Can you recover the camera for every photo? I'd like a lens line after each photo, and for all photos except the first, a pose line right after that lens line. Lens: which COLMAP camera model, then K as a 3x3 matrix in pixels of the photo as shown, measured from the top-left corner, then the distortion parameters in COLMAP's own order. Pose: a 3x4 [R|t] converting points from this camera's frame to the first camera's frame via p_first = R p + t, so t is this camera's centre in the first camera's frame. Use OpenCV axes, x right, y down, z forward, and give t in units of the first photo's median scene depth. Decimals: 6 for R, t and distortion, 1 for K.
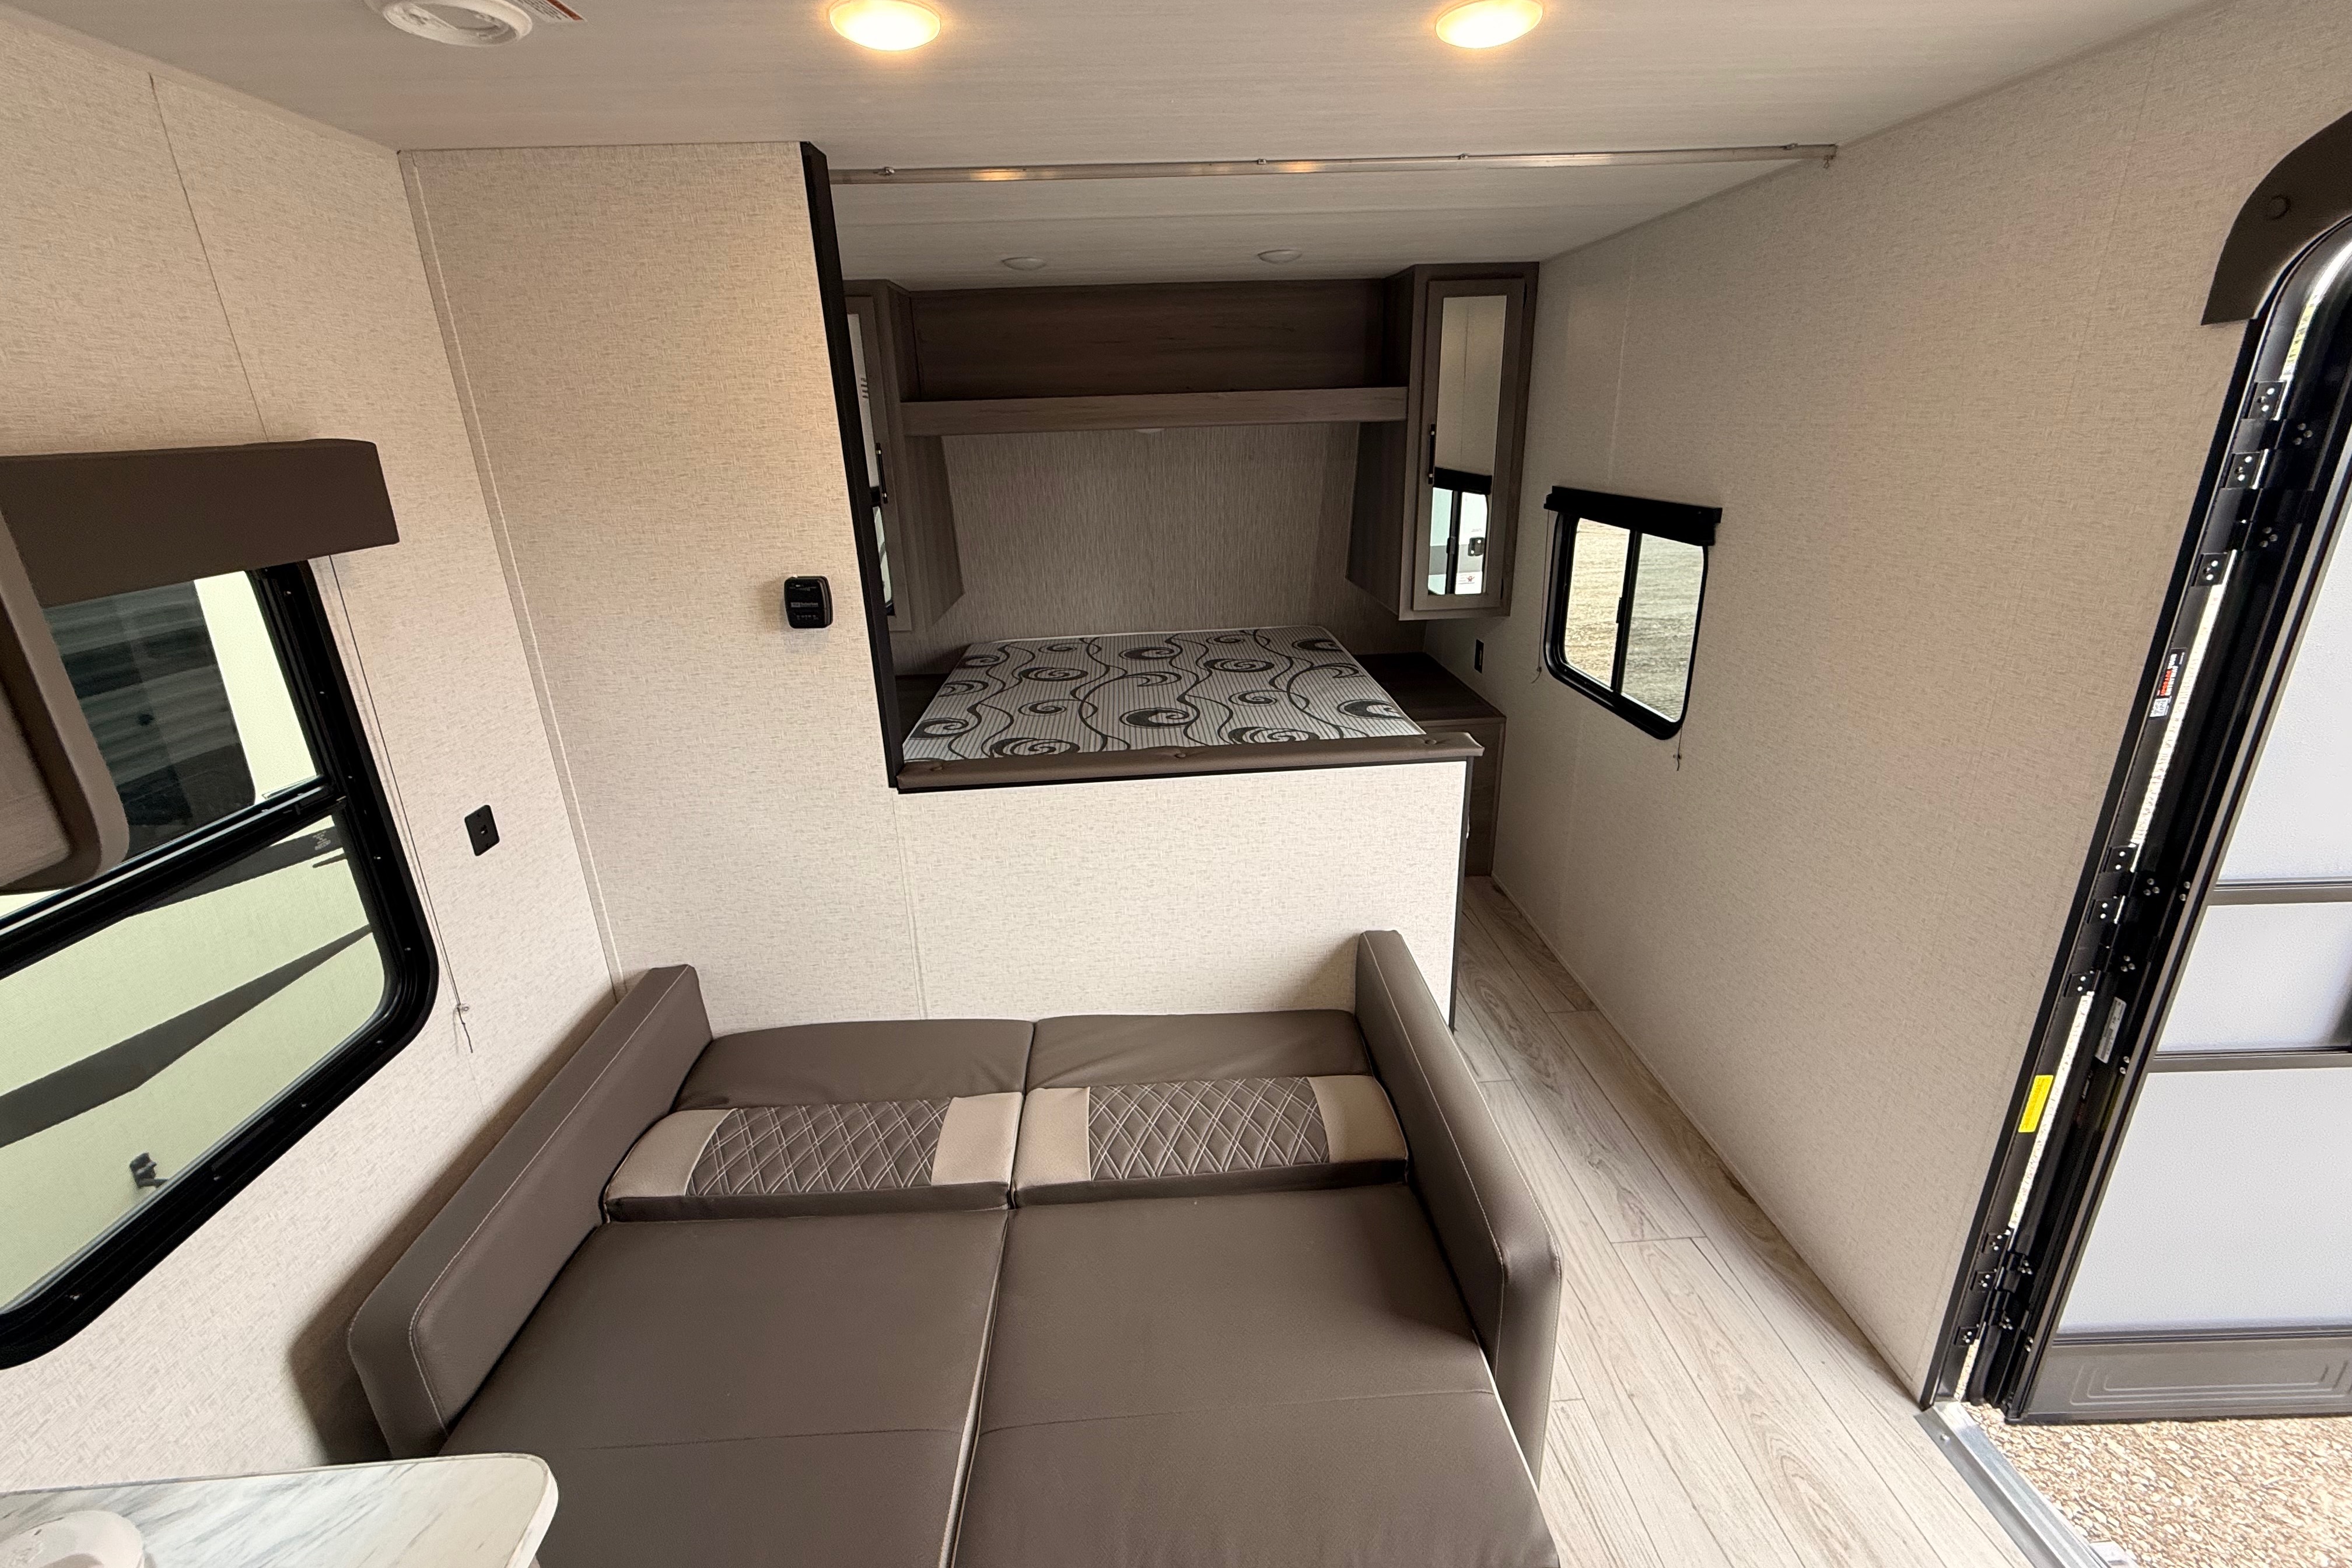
lens RADIAL K [[933.5, 0, 1167.9], [0, 933.5, 728.4], [0, 0, 1]] dist [0.000907, -0.000222]
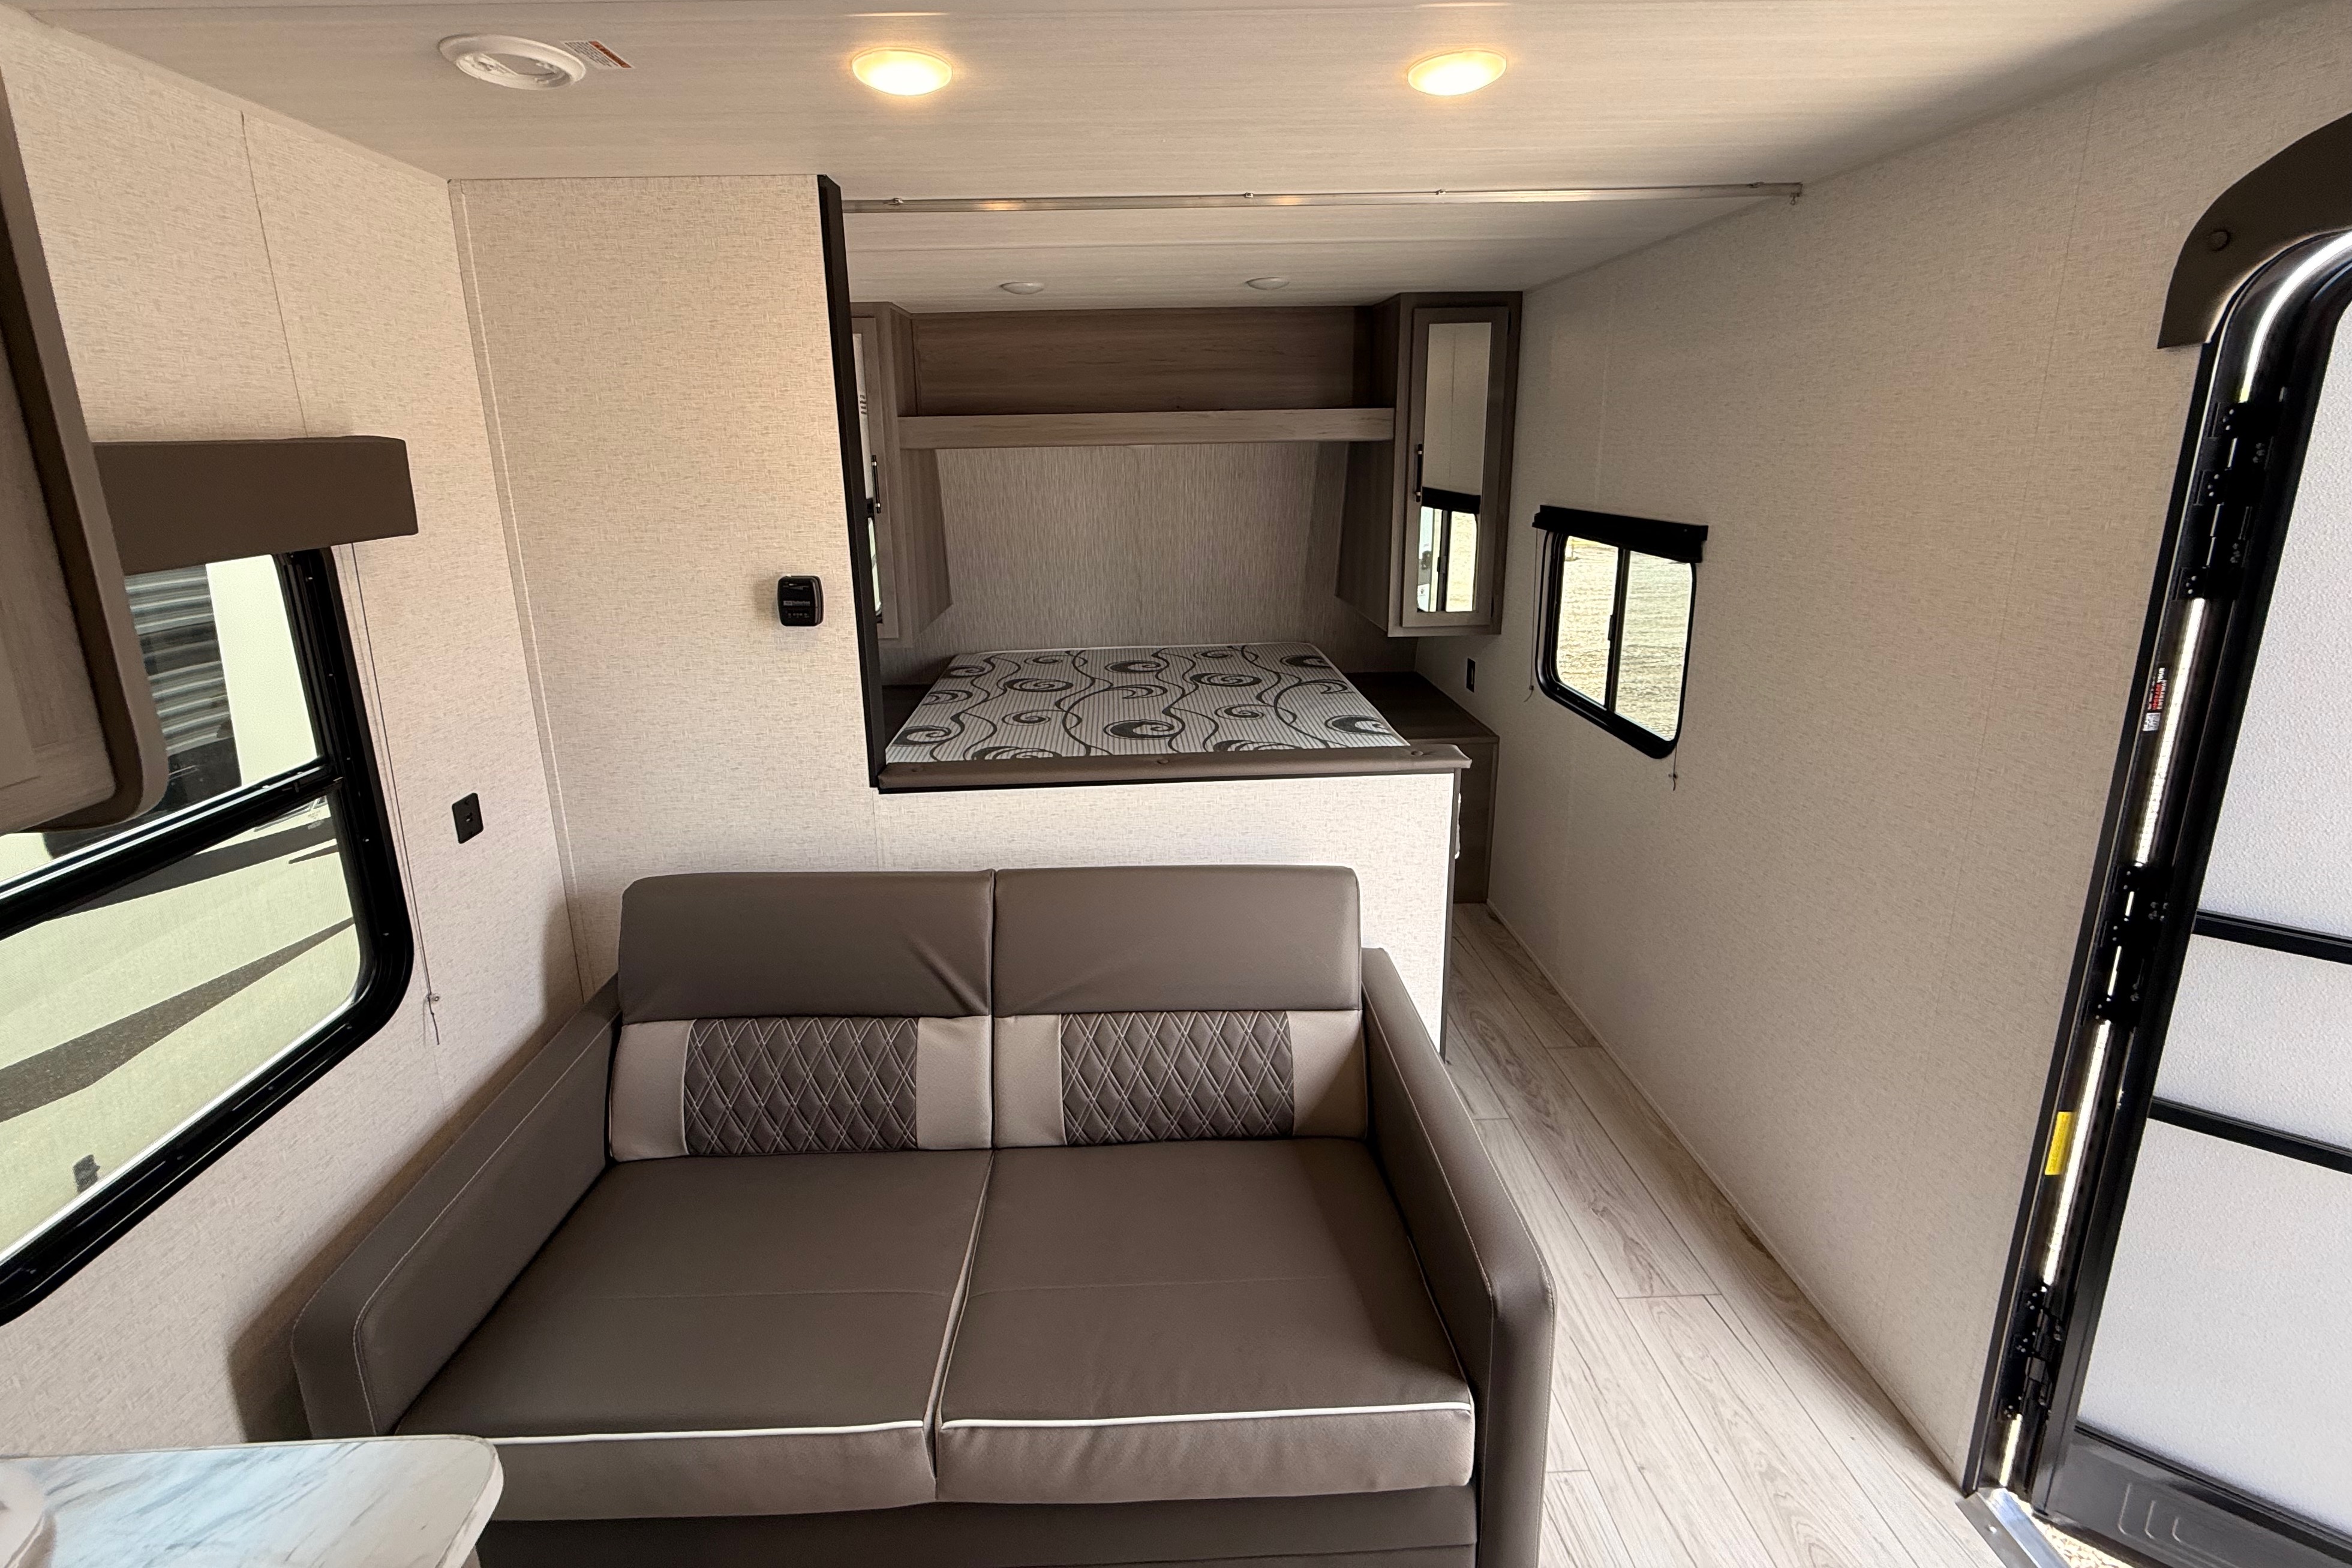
lens RADIAL K [[957.4, 0, 1135.0], [0, 957.4, 655.4], [0, 0, 1]] dist [0.002066, -0.000460]
pose [[0.999584, 0.017187, -0.023152, 0.006024], [-0.019422, 0.994792, -0.100056, 0.022529], [0.021312, 0.100464, 0.994712, -0.029324]]
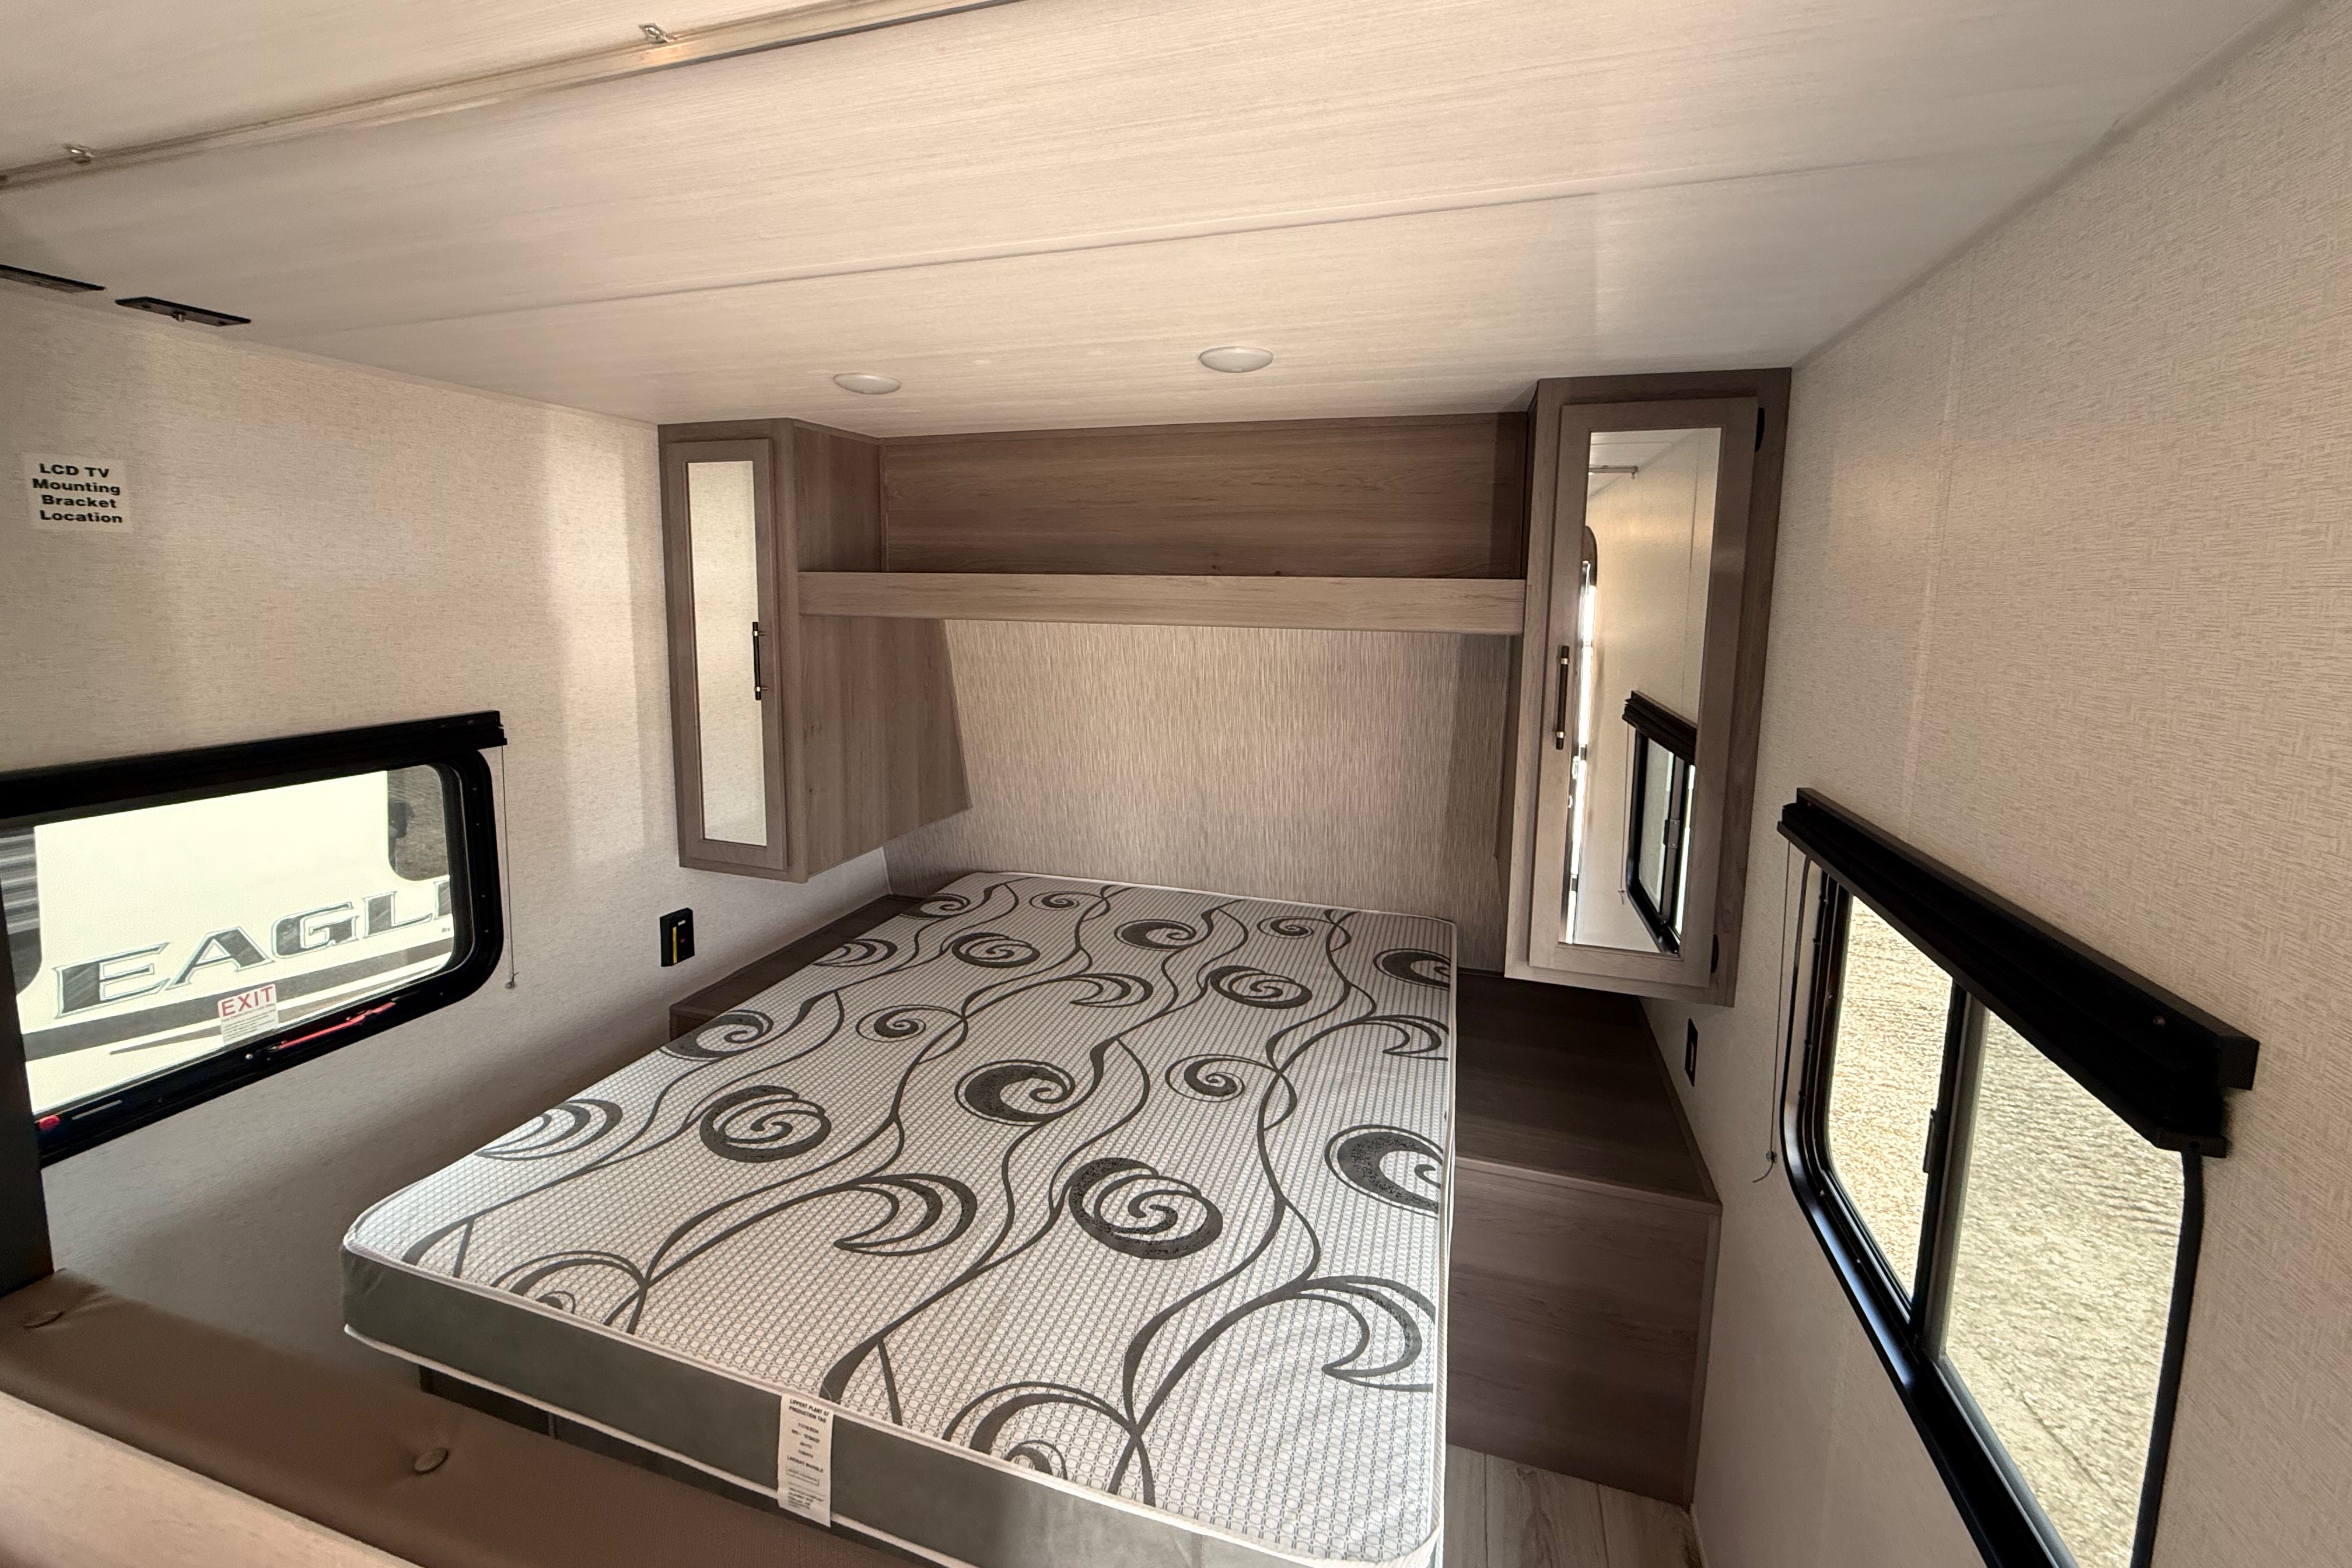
lens RADIAL K [[933.5, 0, 1163.4], [0, 933.5, 704.0], [0, 0, 1]] dist [0.000907, -0.000222]
pose [[0.934827, 0.087888, -0.344056, 0.490453], [-0.153183, 0.973912, -0.167426, -0.313551], [0.320366, 0.209218, 0.923901, 0.805061]]
